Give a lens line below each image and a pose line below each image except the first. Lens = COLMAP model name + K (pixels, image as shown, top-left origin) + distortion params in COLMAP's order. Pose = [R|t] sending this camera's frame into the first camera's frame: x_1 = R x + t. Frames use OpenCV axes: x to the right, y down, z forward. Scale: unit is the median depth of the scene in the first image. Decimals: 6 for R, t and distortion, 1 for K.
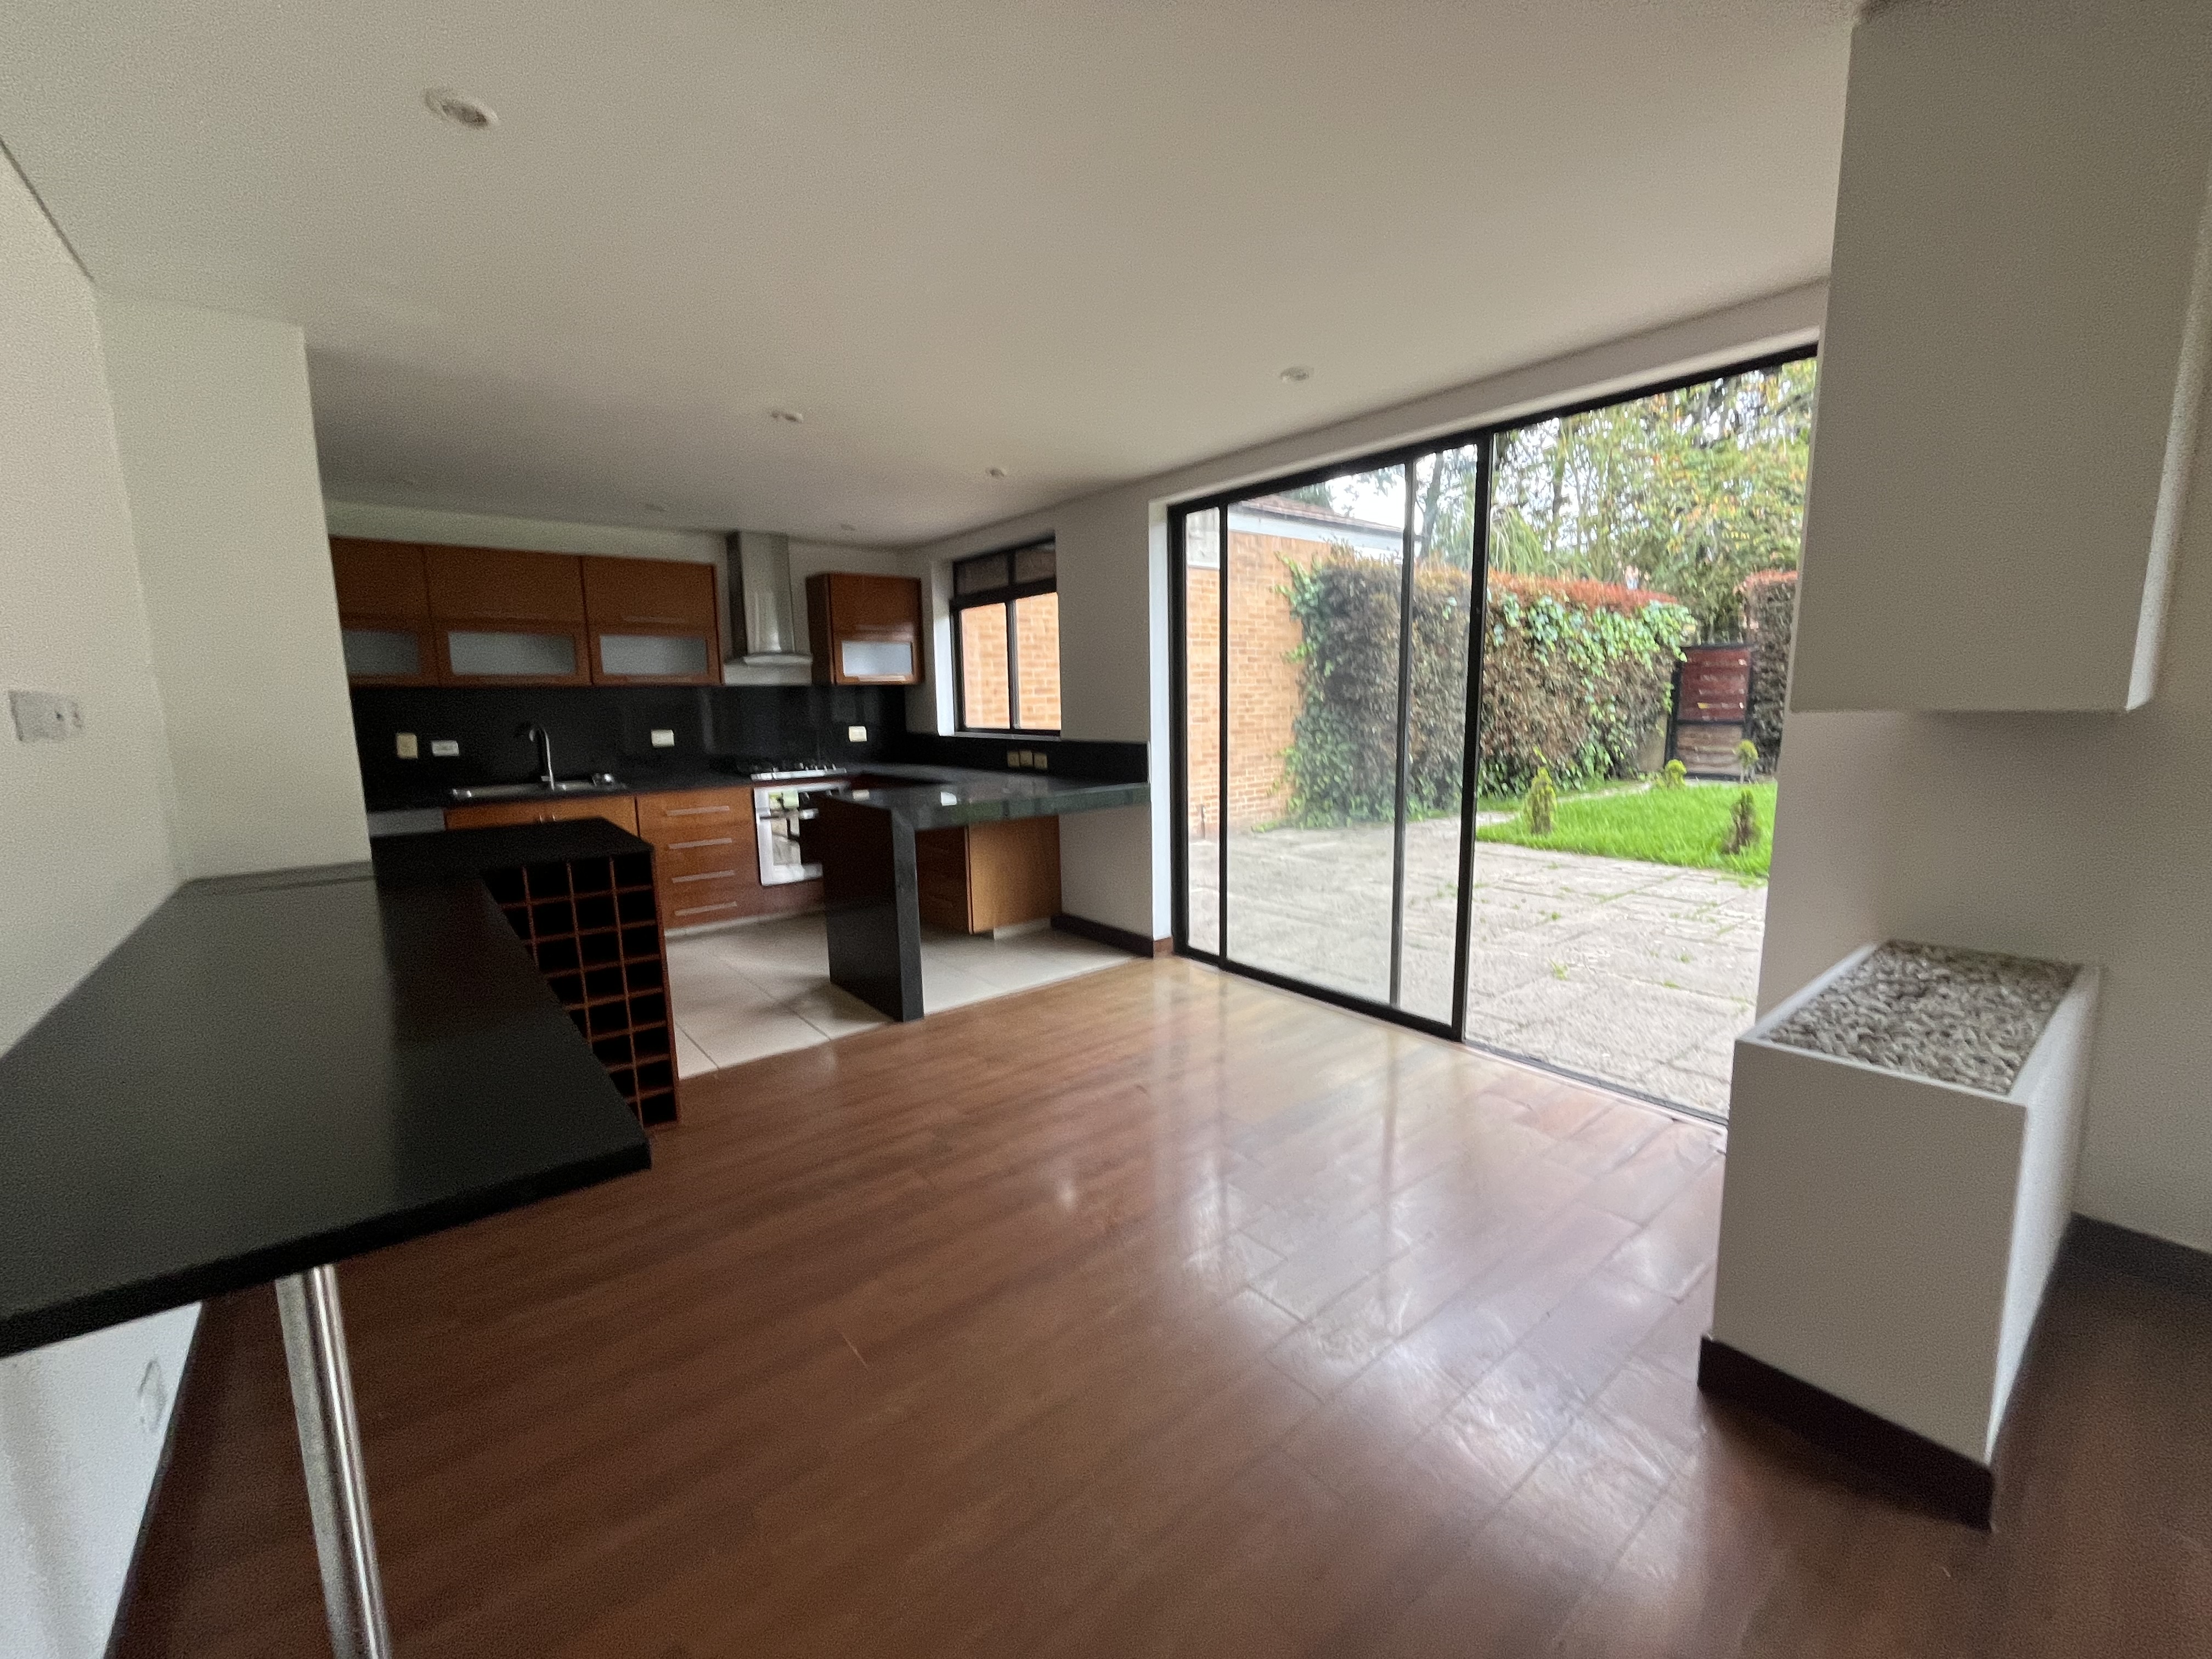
lens RADIAL K [[897.9, 0, 1106.1], [0, 897.9, 826.4], [0, 0, 1]] dist [-0.002930, -0.000083]
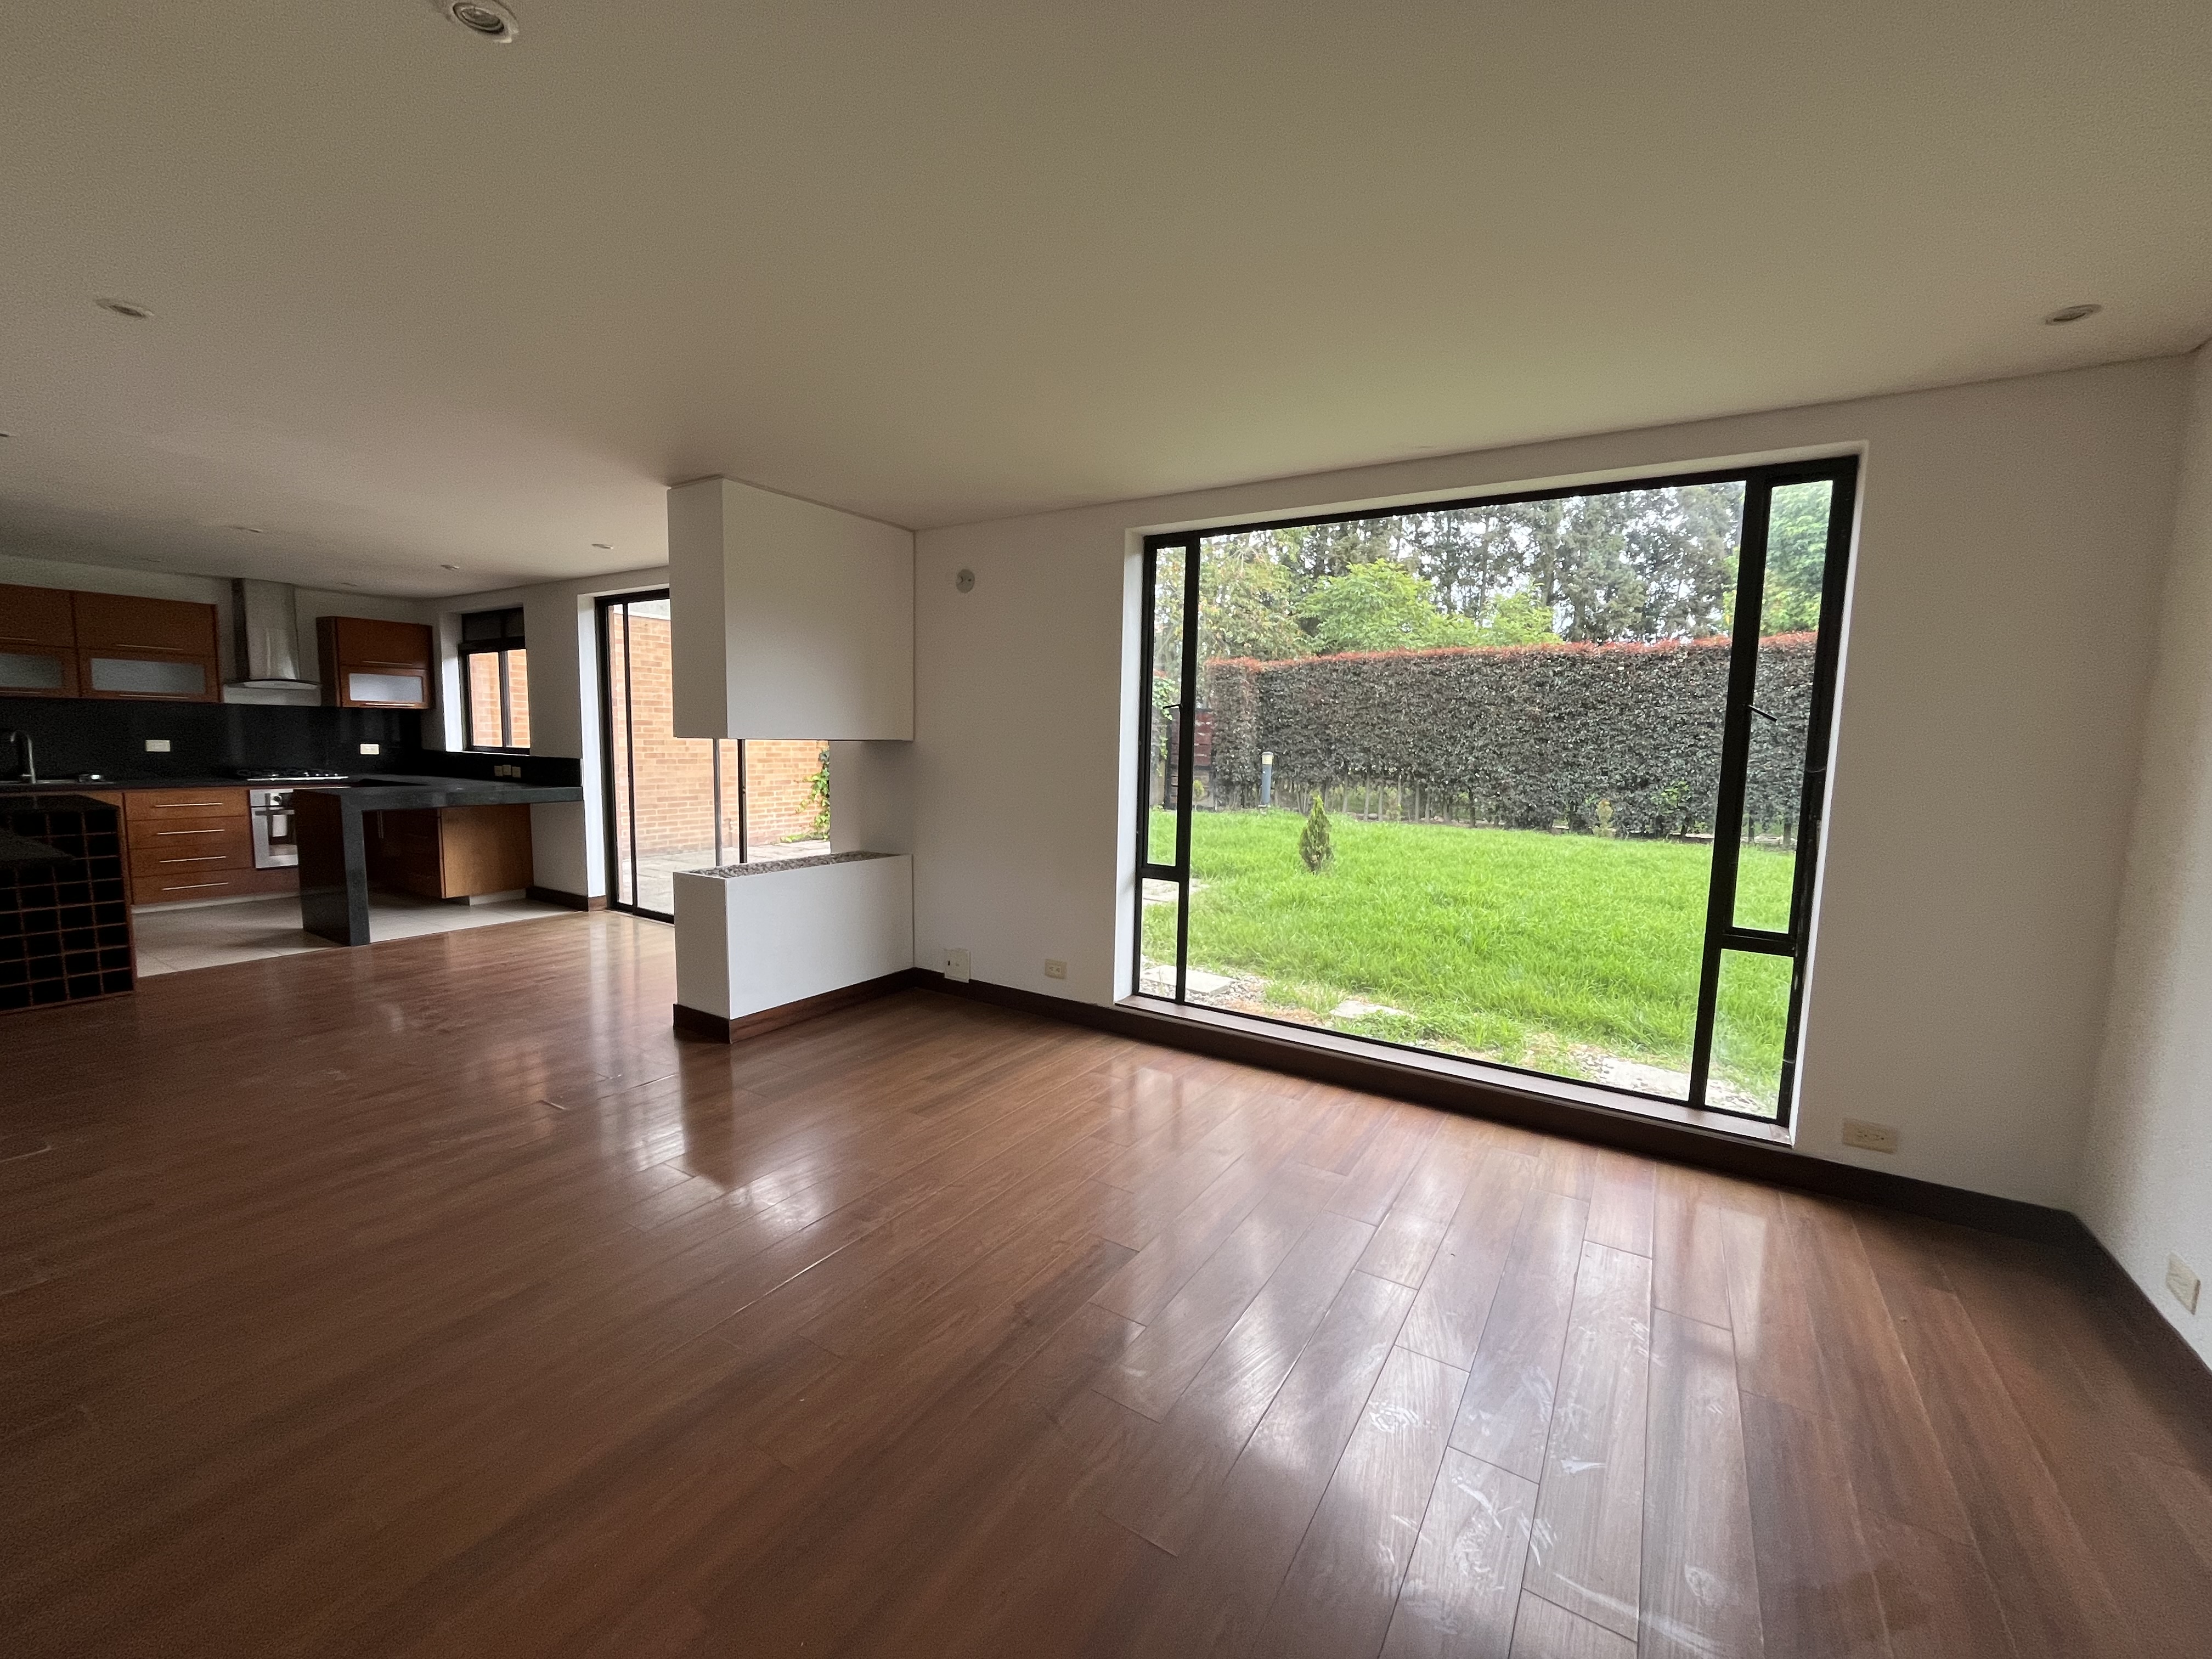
lens RADIAL K [[897.9, 0, 1104.3], [0, 897.9, 827.6], [0, 0, 1]] dist [-0.002930, -0.000083]
pose [[0.948433, 0.006743, 0.316906, 0.321293], [0.006878, 0.999101, -0.041844, 0.068715], [-0.316903, 0.041865, 0.947533, -0.517233]]
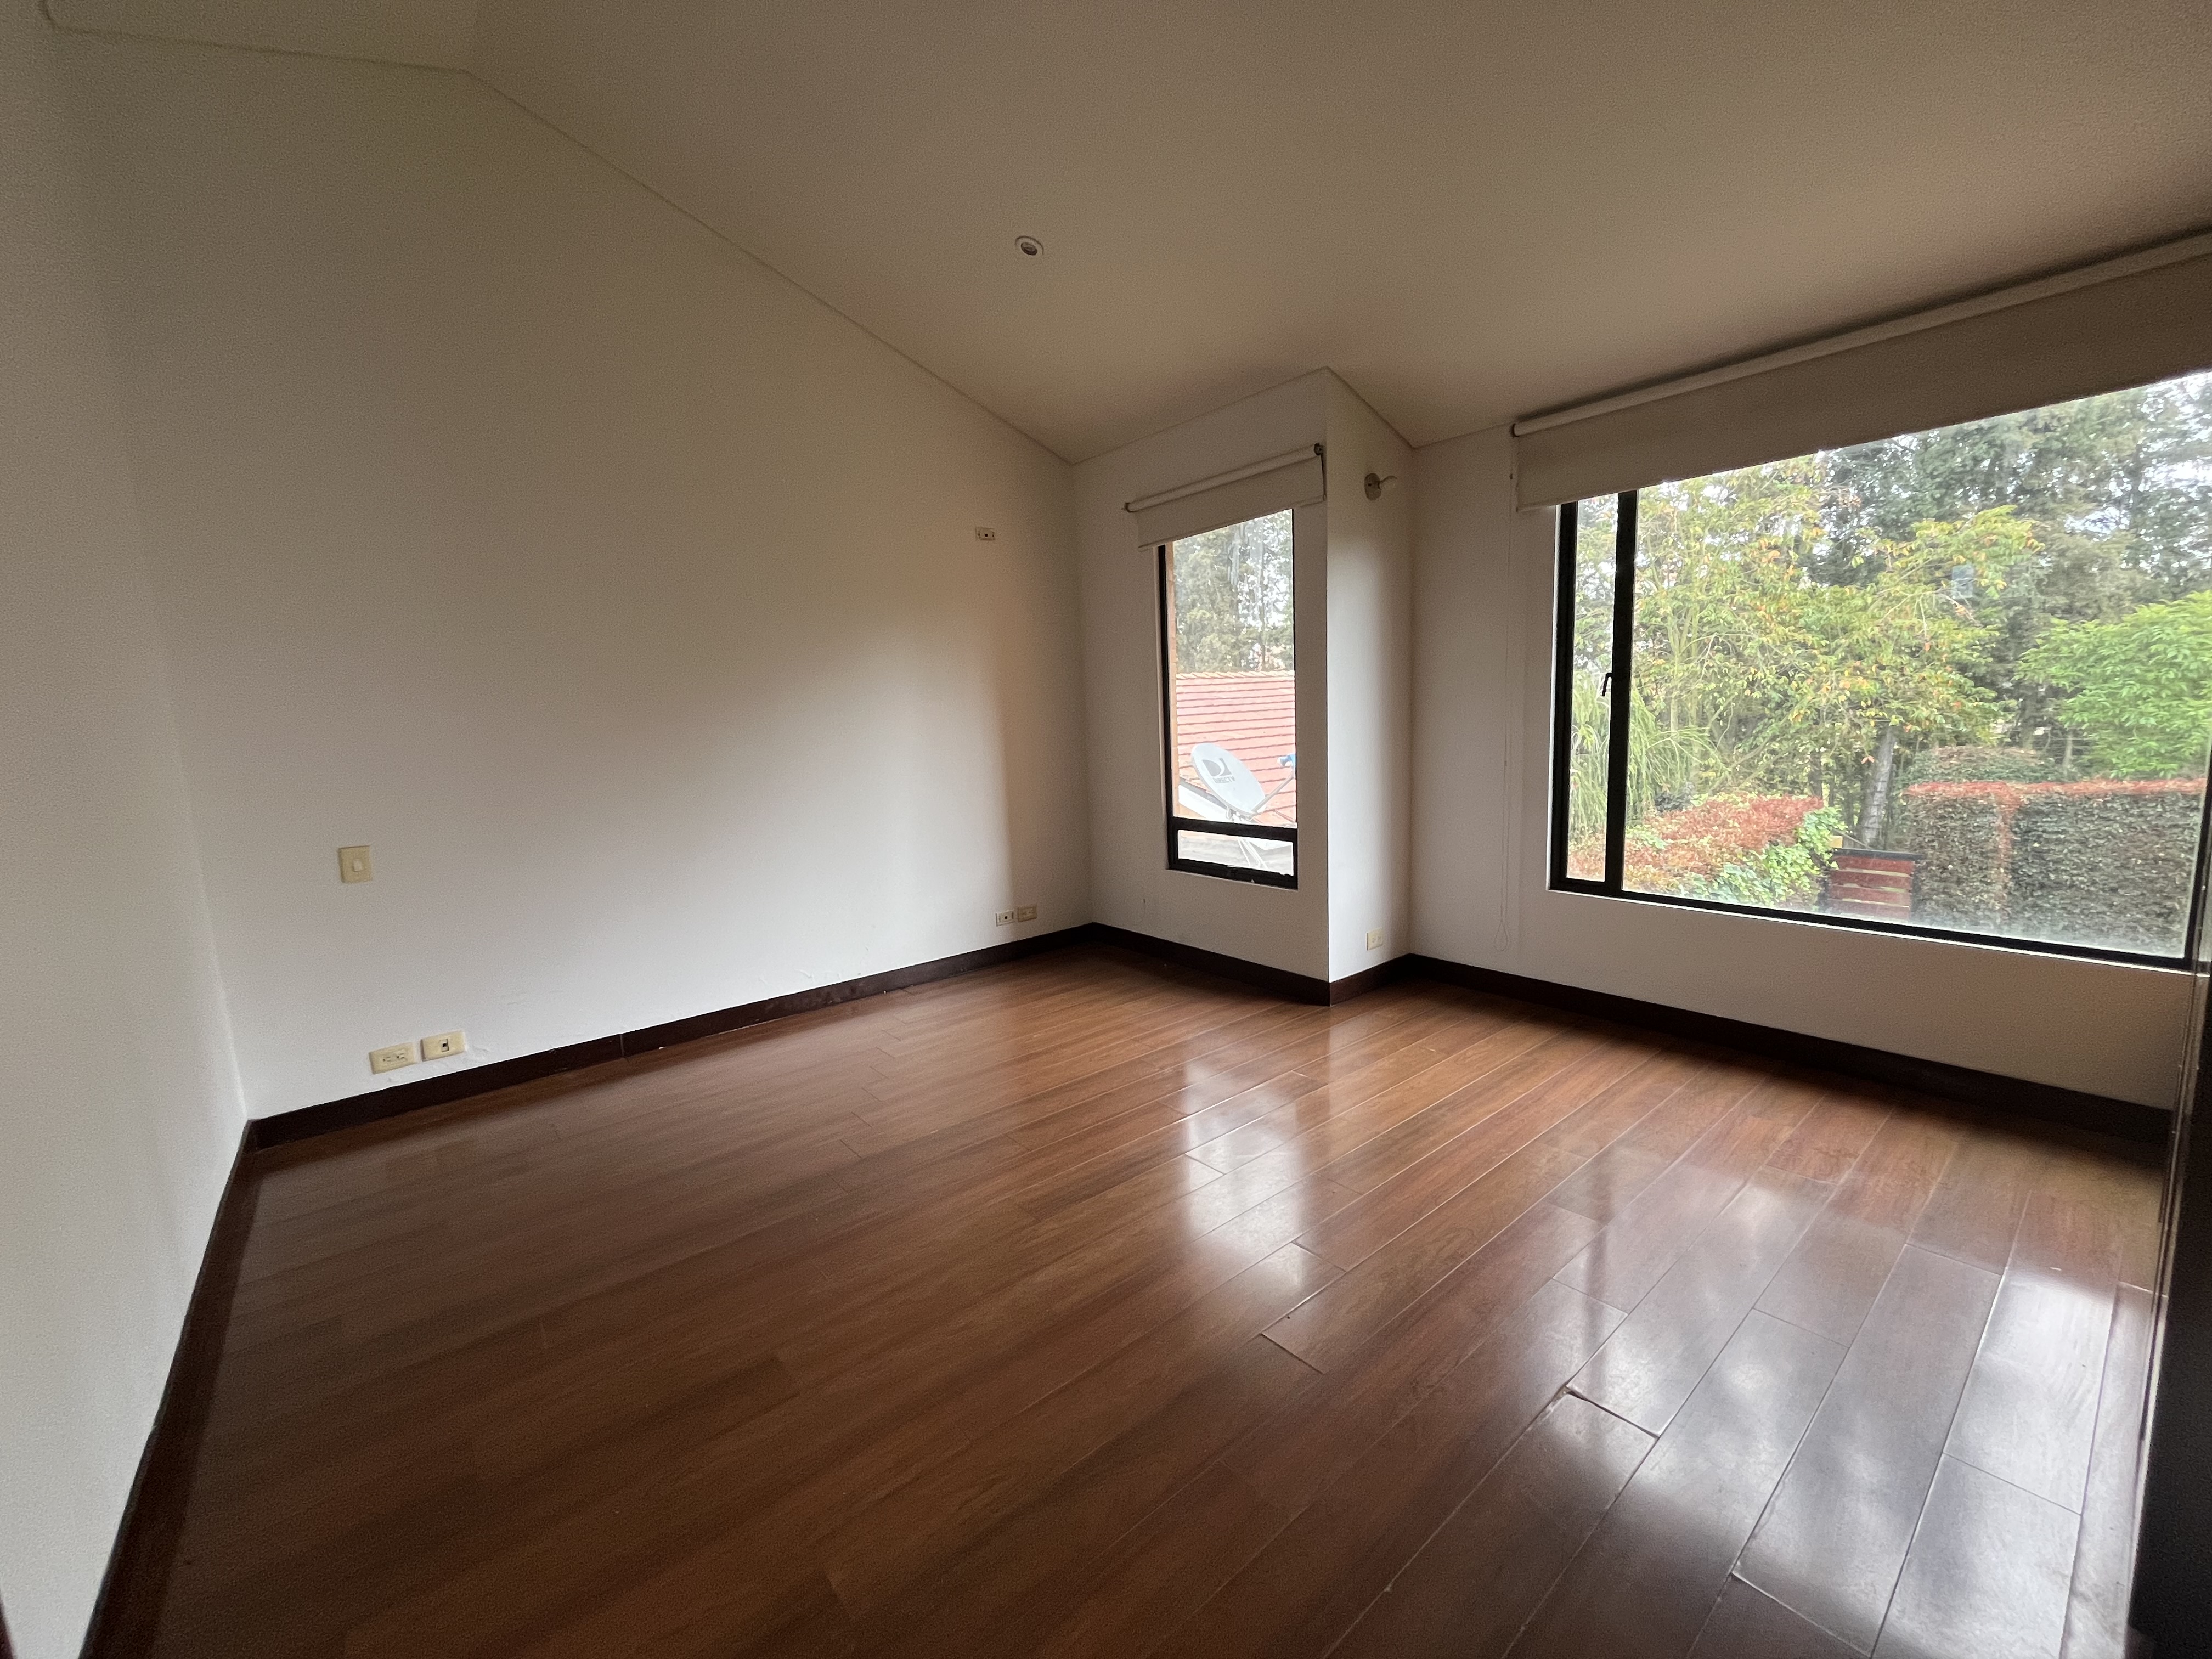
lens RADIAL K [[897.9, 0, 1100.7], [0, 897.9, 831.3], [0, 0, 1]] dist [-0.002930, -0.000083]
pose [[0.999711, -0.022261, -0.009046, -0.237222], [0.022185, 0.999719, -0.008367, -0.571858], [0.009230, 0.008164, 0.999924, 0.213864]]
